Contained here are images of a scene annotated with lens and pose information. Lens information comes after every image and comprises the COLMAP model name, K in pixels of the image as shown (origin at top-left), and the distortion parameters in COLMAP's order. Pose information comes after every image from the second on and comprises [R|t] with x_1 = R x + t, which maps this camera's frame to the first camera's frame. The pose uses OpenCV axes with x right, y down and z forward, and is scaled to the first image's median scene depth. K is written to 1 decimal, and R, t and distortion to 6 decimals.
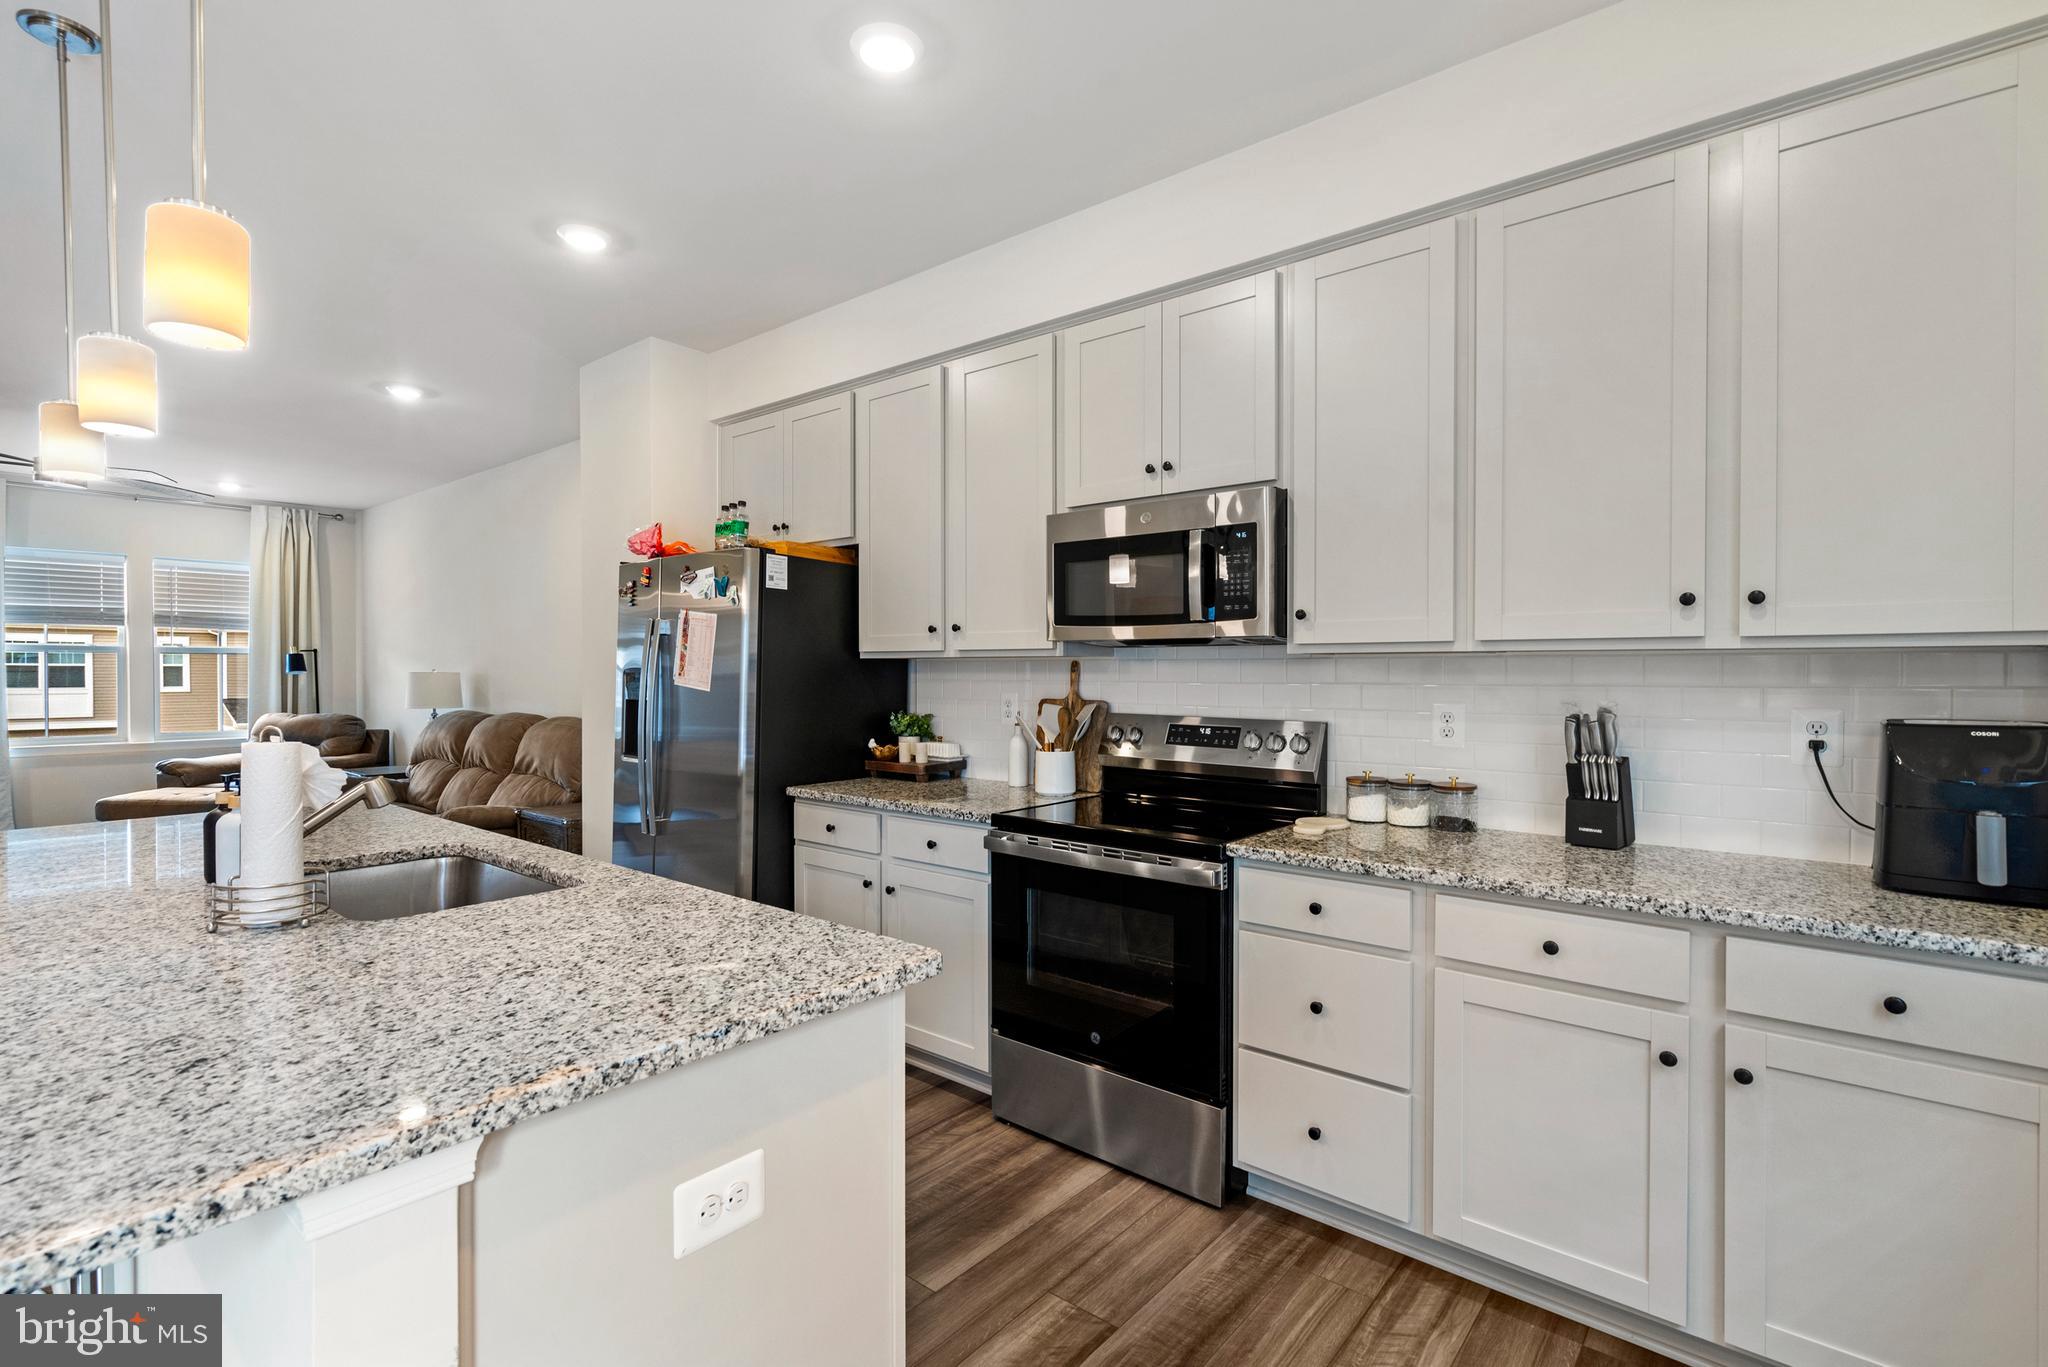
lens RADIAL K [[951.6, 0, 1016.4], [0, 951.6, 679.5], [0, 0, 1]] dist [0.006529, 0.000230]
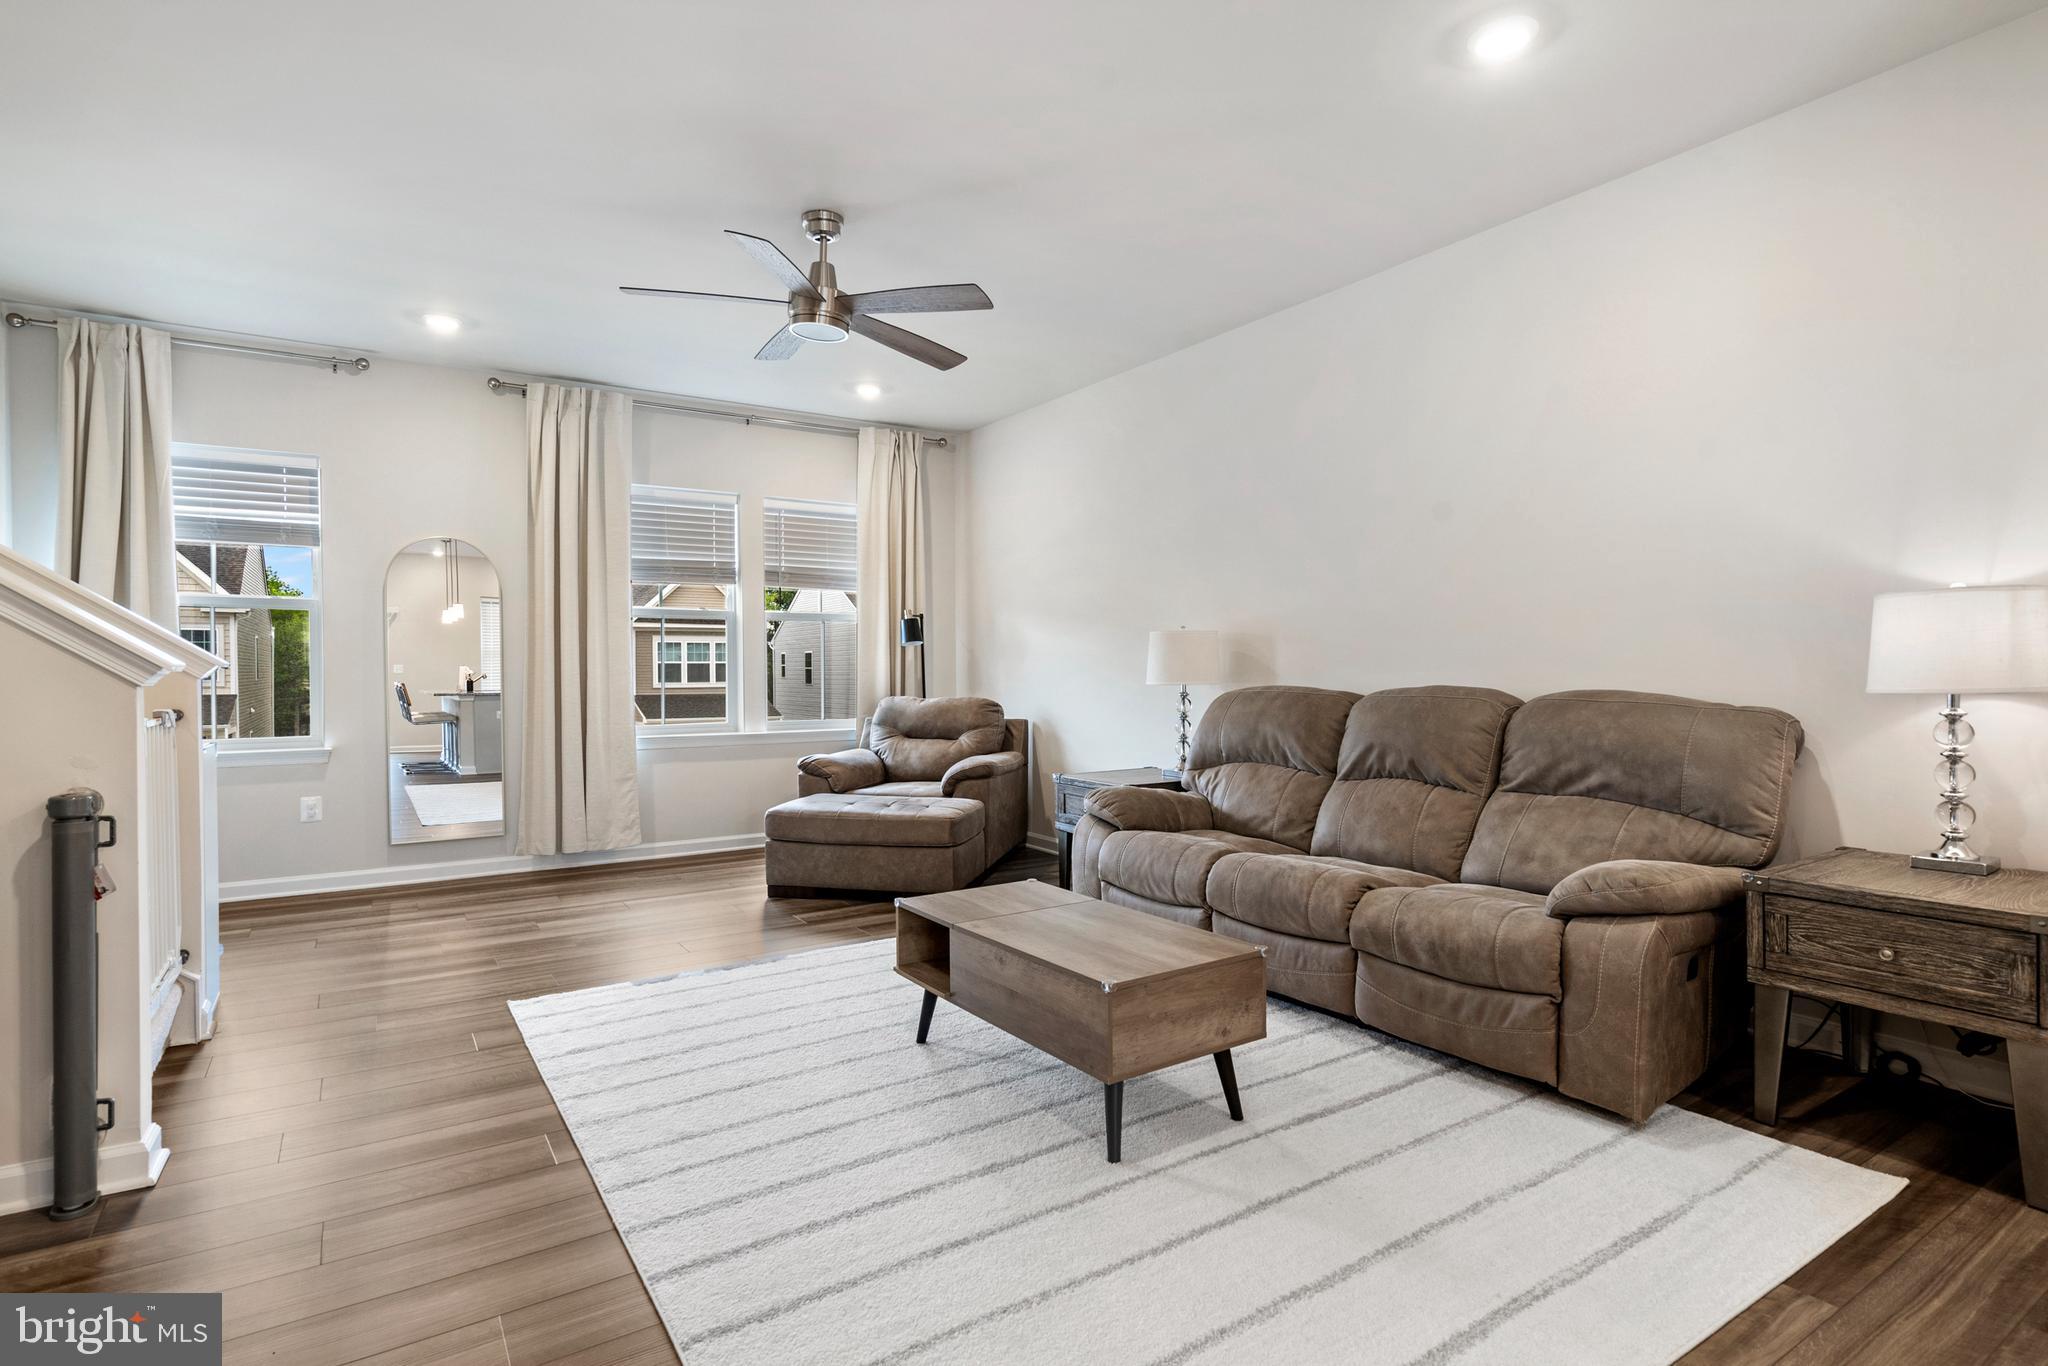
lens RADIAL K [[1035.4, 0, 1023.2], [0, 1035.4, 675.9], [0, 0, 1]] dist [-0.002597, 0.000173]
pose [[0.955663, -0.005139, -0.294418, -0.482217], [0.003906, 0.999981, -0.004775, 0.025852], [0.294437, 0.003413, 0.955665, 0.270351]]
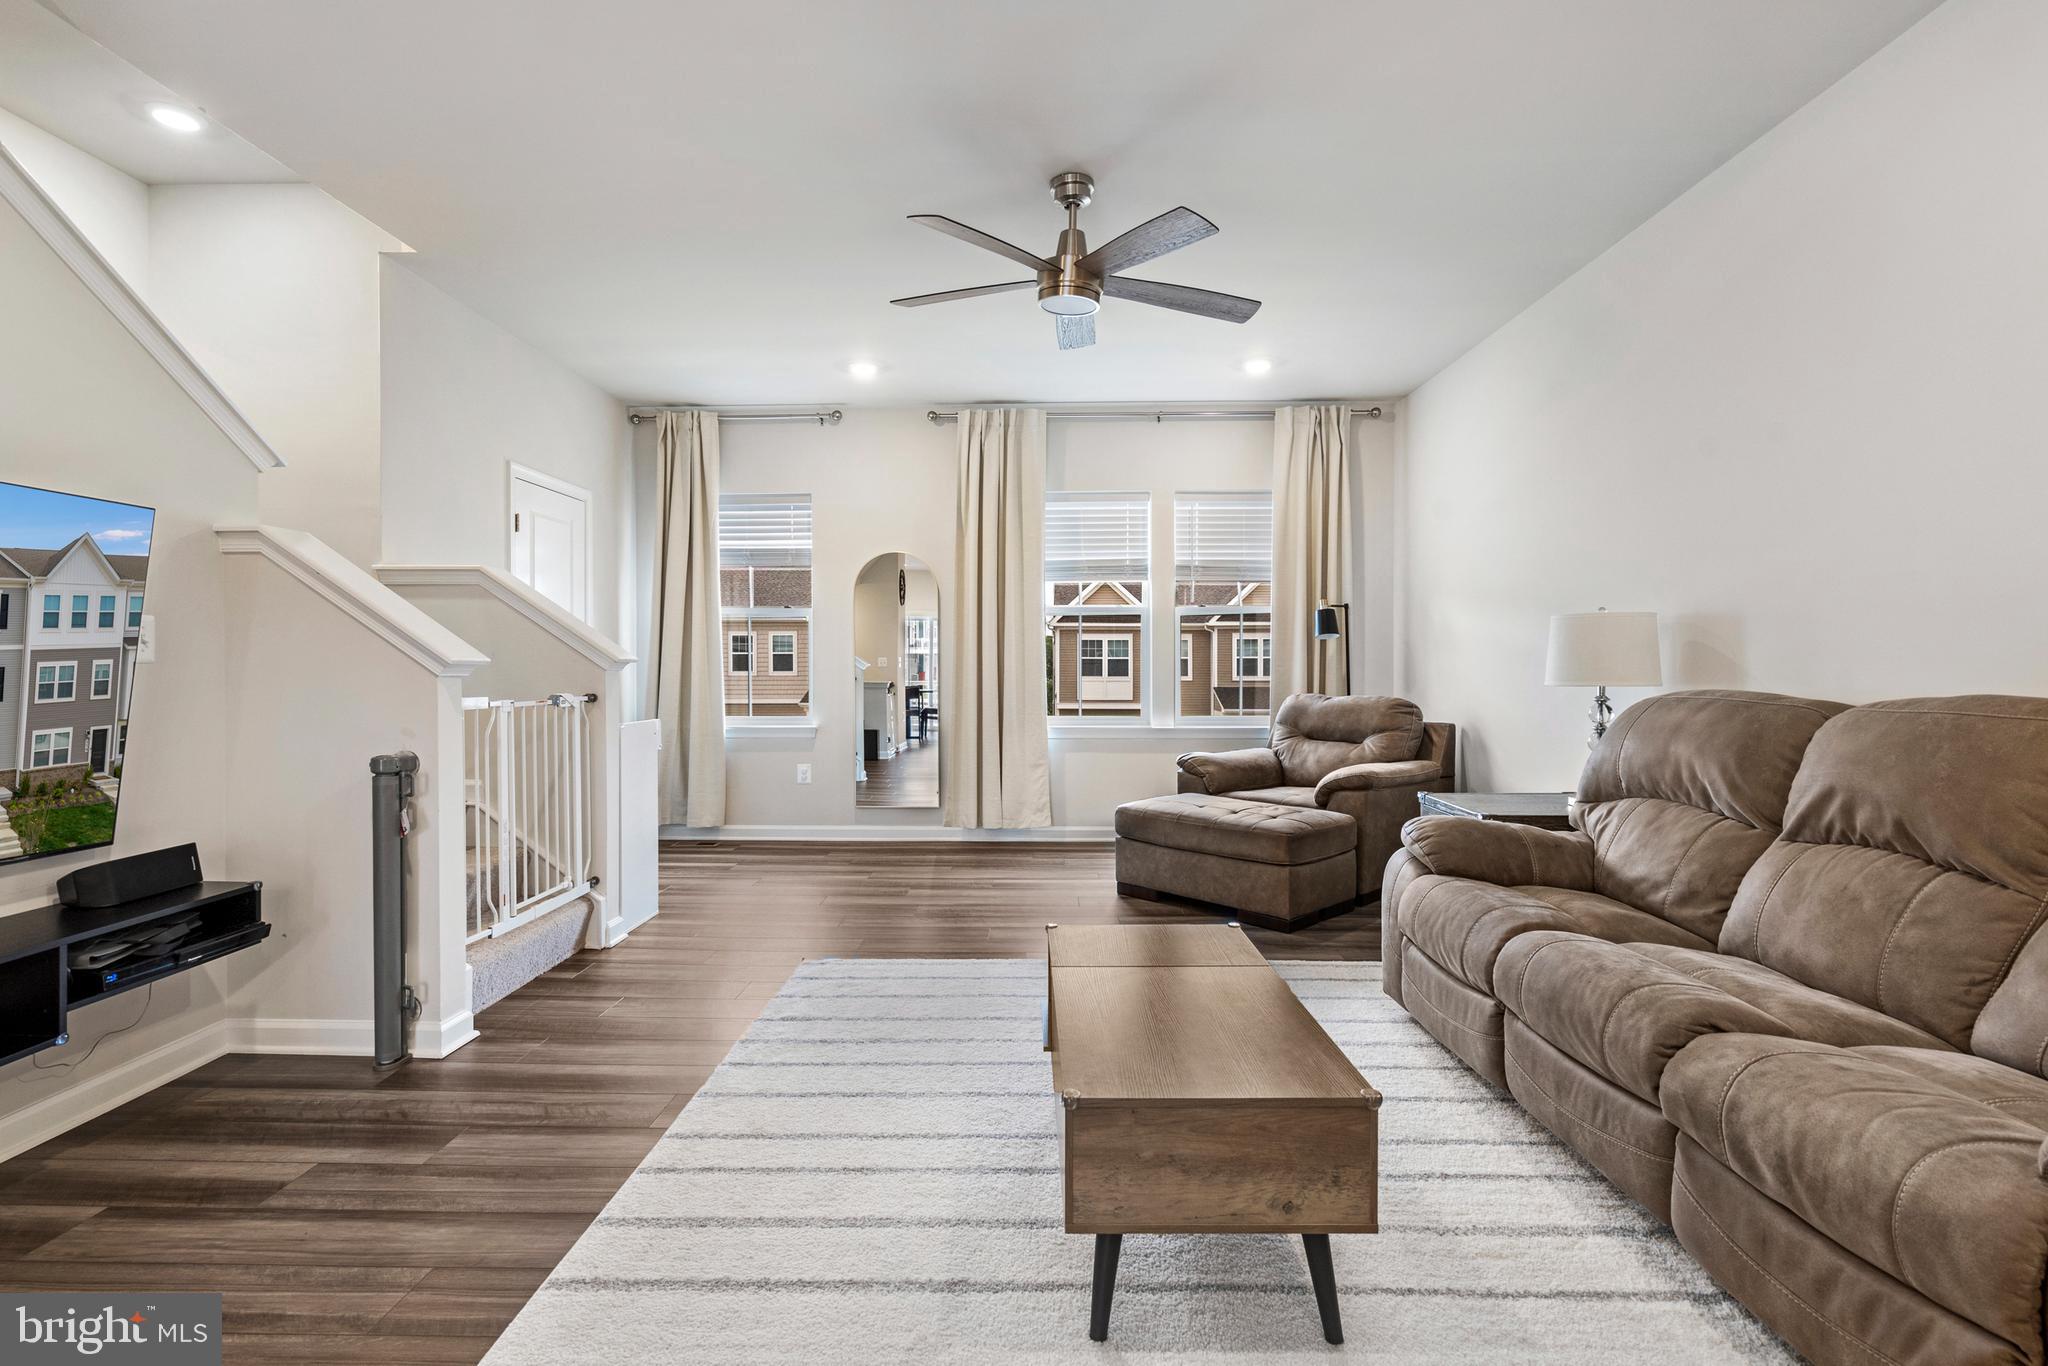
lens RADIAL K [[958.1, 0, 1002.5], [0, 958.1, 677.7], [0, 0, 1]] dist [-0.001990, -0.000170]
pose [[0.617007, 0.006196, -0.786933, -0.394968], [-0.005392, 0.999979, 0.003645, 0.024570], [0.786939, 0.001994, 0.617028, 0.432358]]
